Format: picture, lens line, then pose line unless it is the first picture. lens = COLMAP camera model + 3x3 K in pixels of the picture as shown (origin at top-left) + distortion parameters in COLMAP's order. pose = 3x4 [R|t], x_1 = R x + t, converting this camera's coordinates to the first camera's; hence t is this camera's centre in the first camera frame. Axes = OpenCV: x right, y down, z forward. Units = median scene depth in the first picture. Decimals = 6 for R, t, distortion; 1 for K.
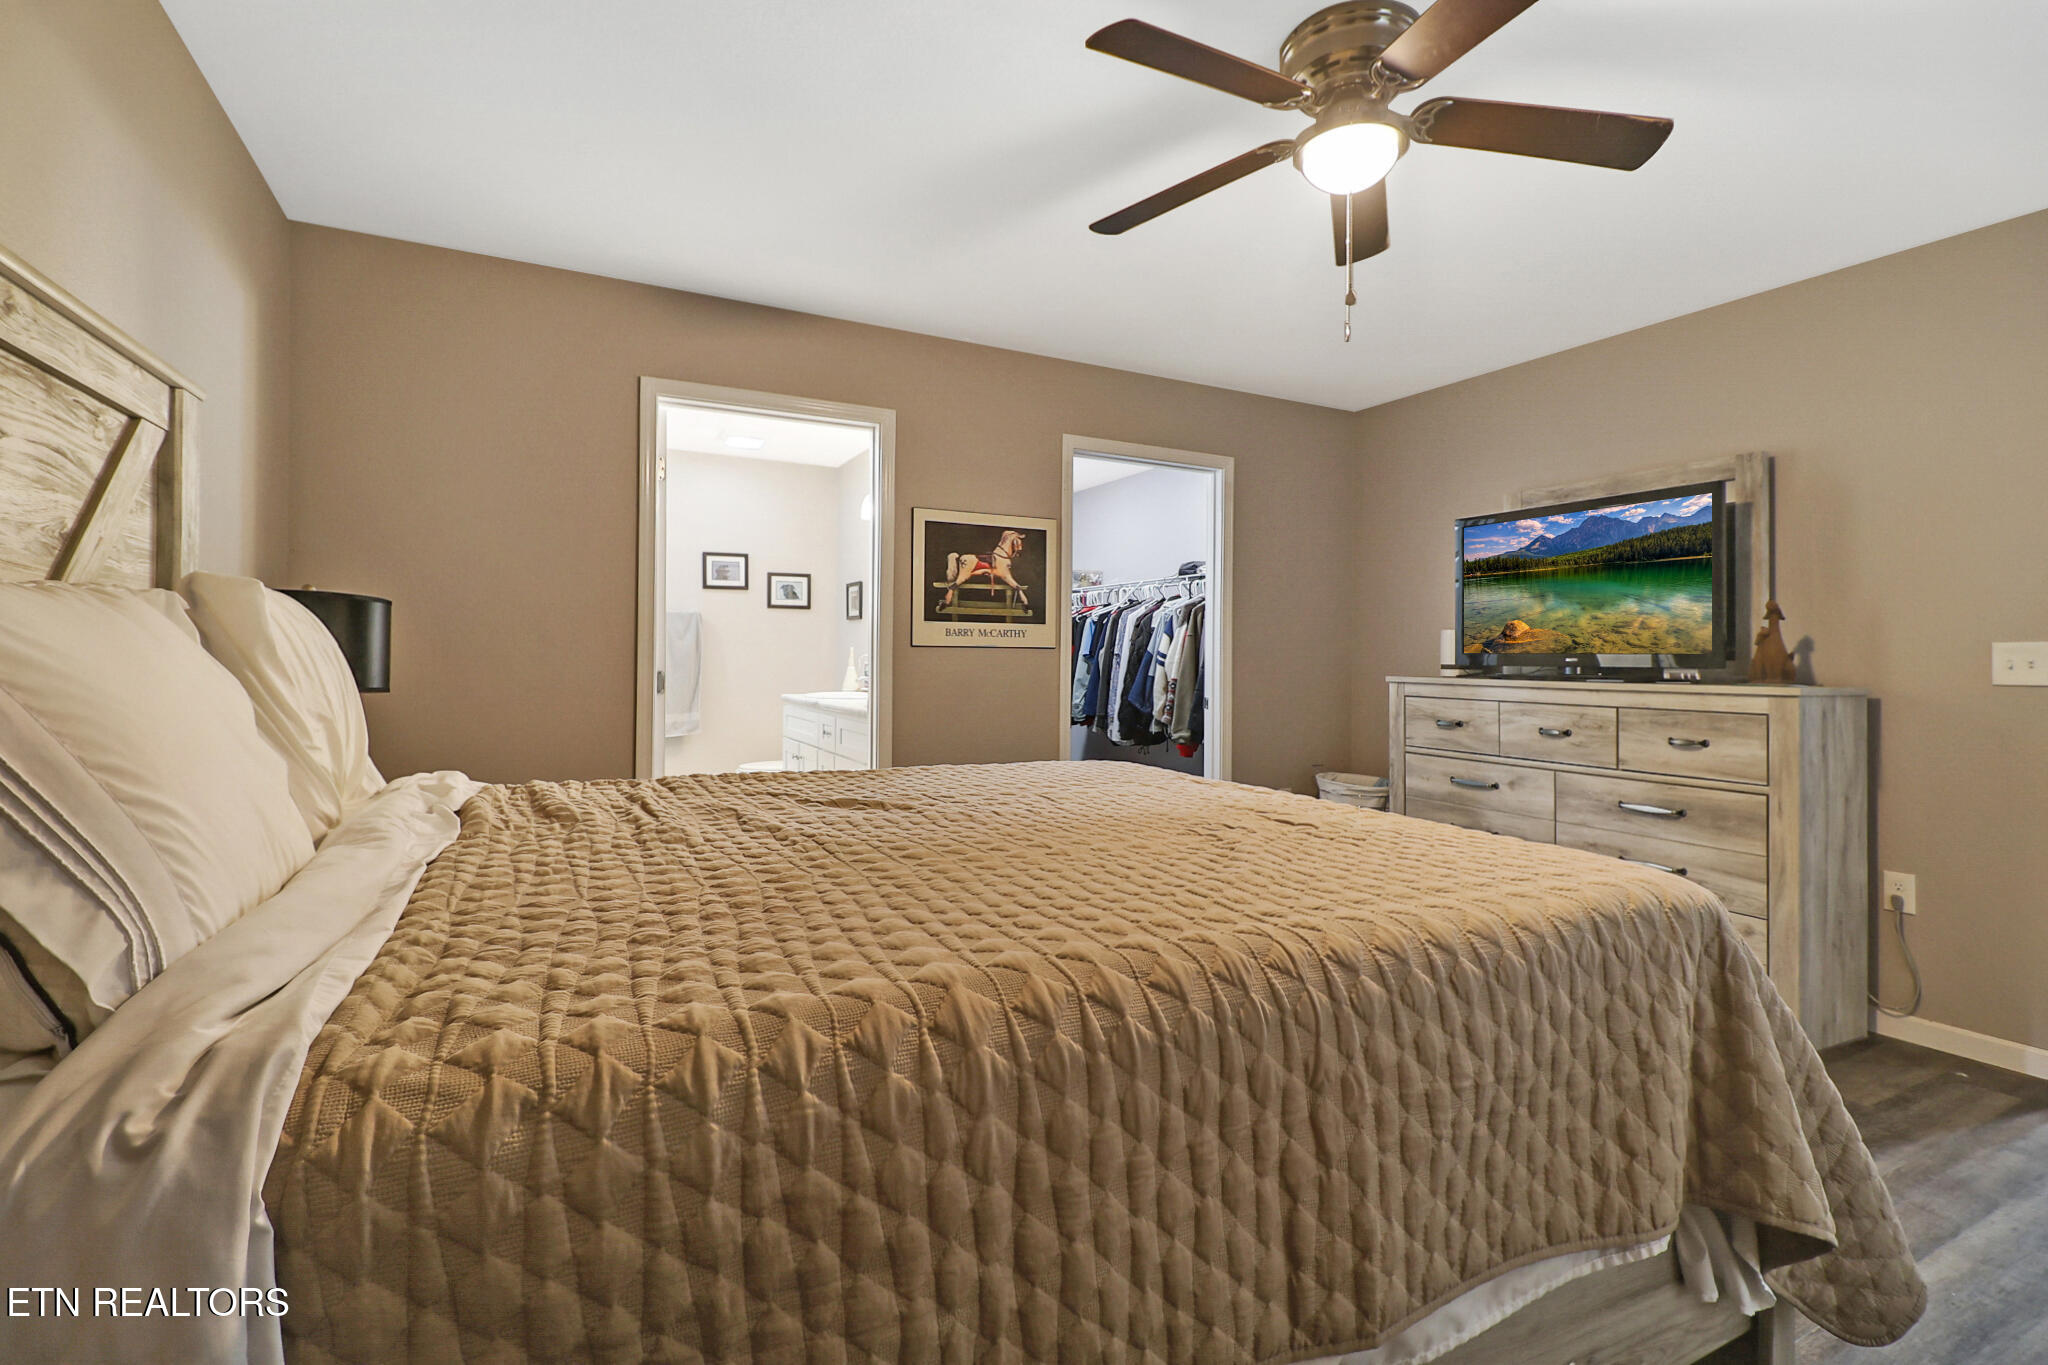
lens RADIAL K [[918.7, 0, 1017.2], [0, 918.7, 662.0], [0, 0, 1]] dist [0.001690, 0.000104]
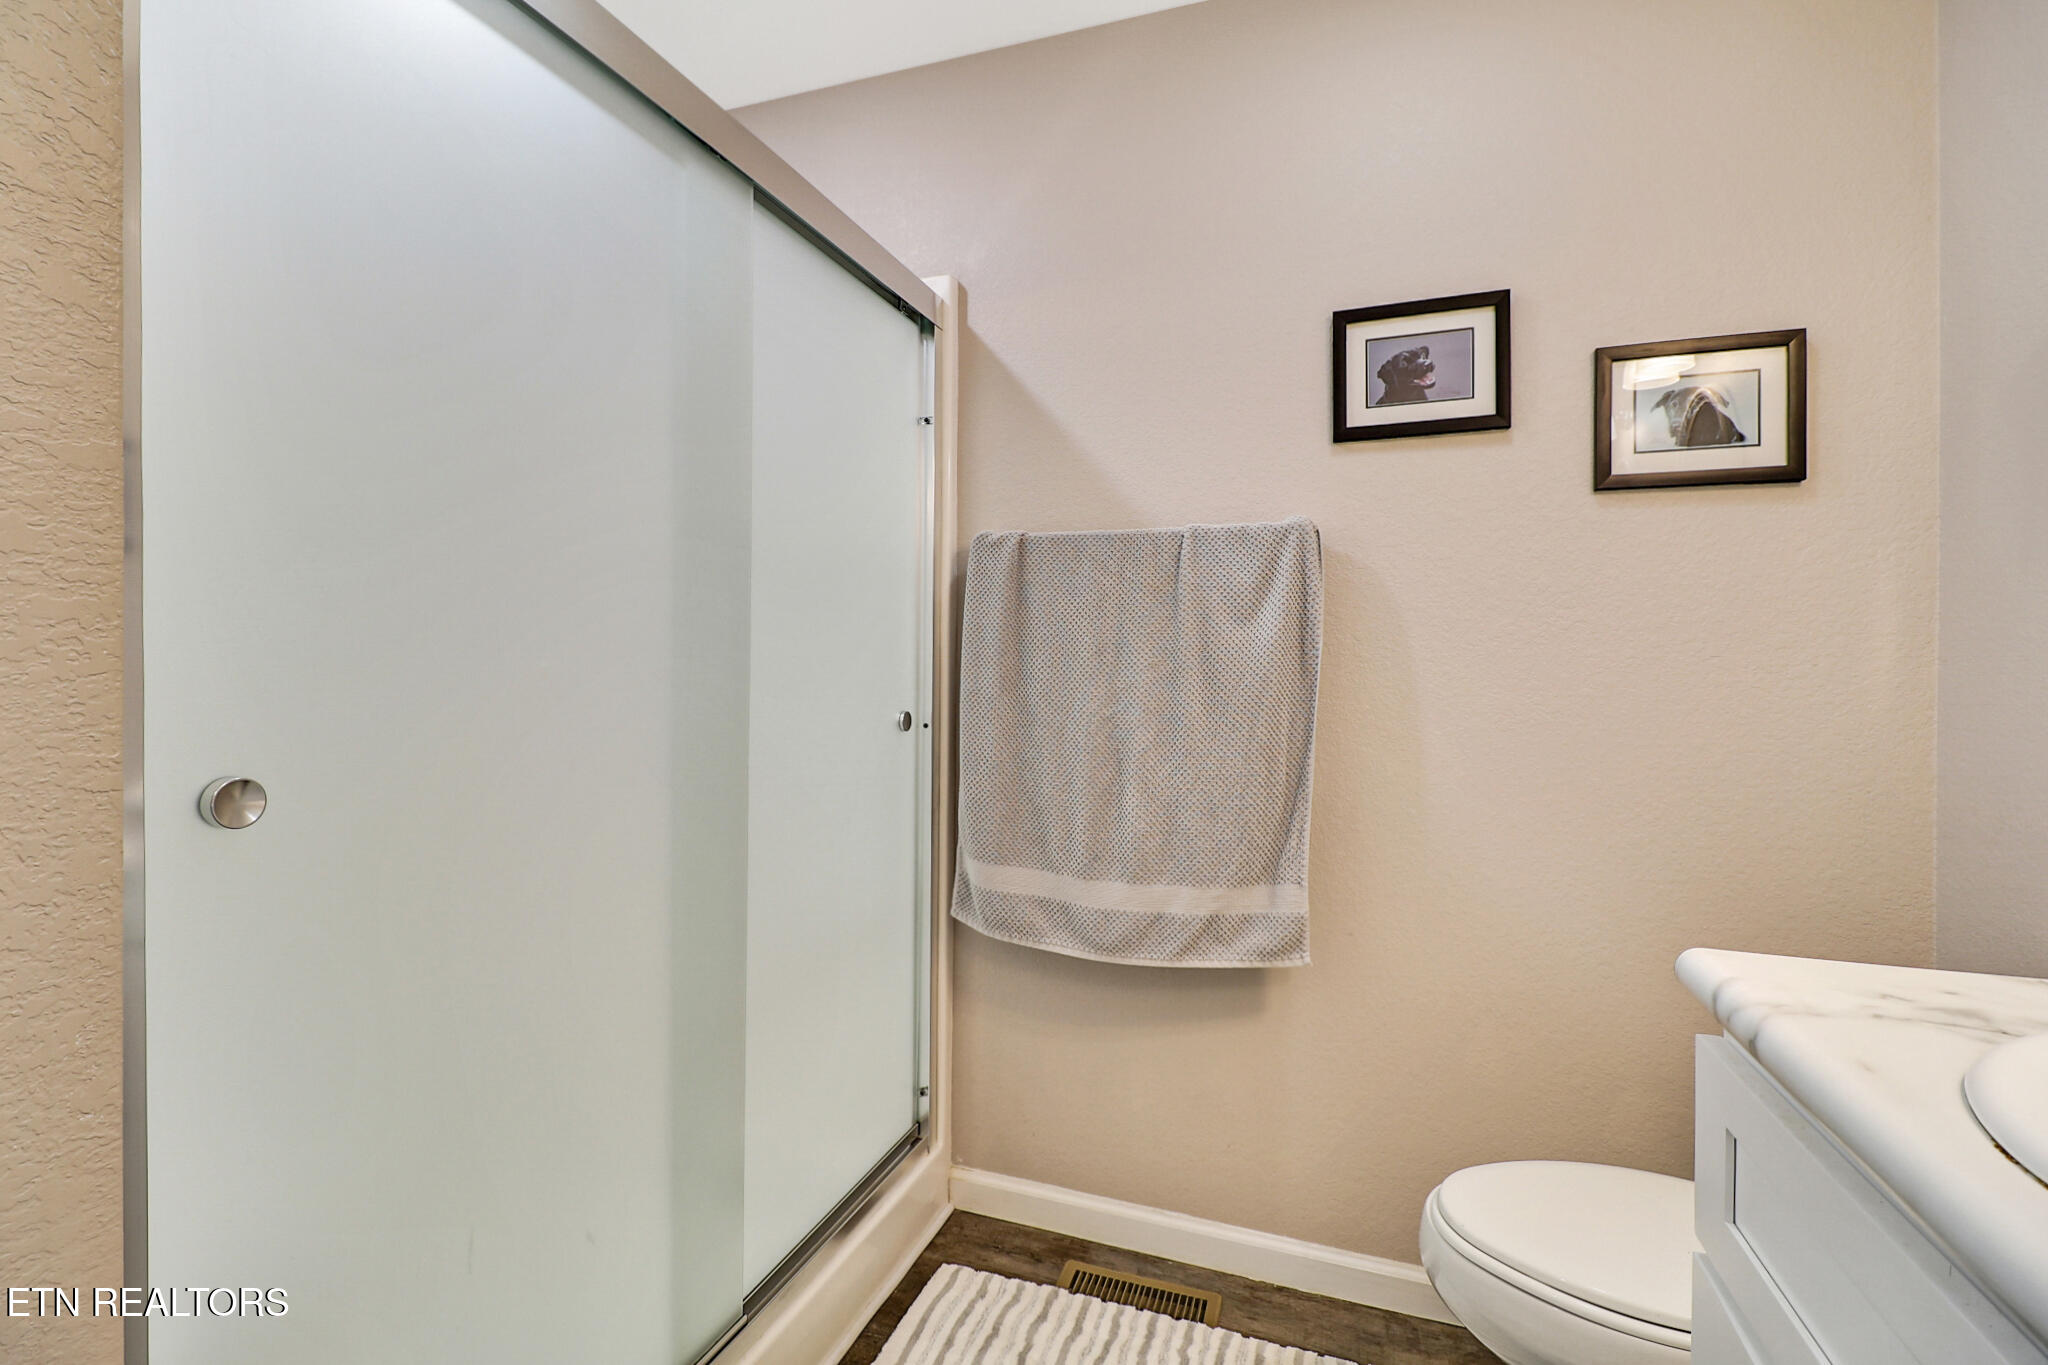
lens RADIAL K [[918.7, 0, 1014.7], [0, 918.7, 675.1], [0, 0, 1]] dist [0.001690, 0.000104]
pose [[0.672674, -0.004106, -0.739928, -0.178474], [-0.004390, 0.999945, -0.009539, -0.004517], [0.739926, 0.009665, 0.672619, 0.661661]]
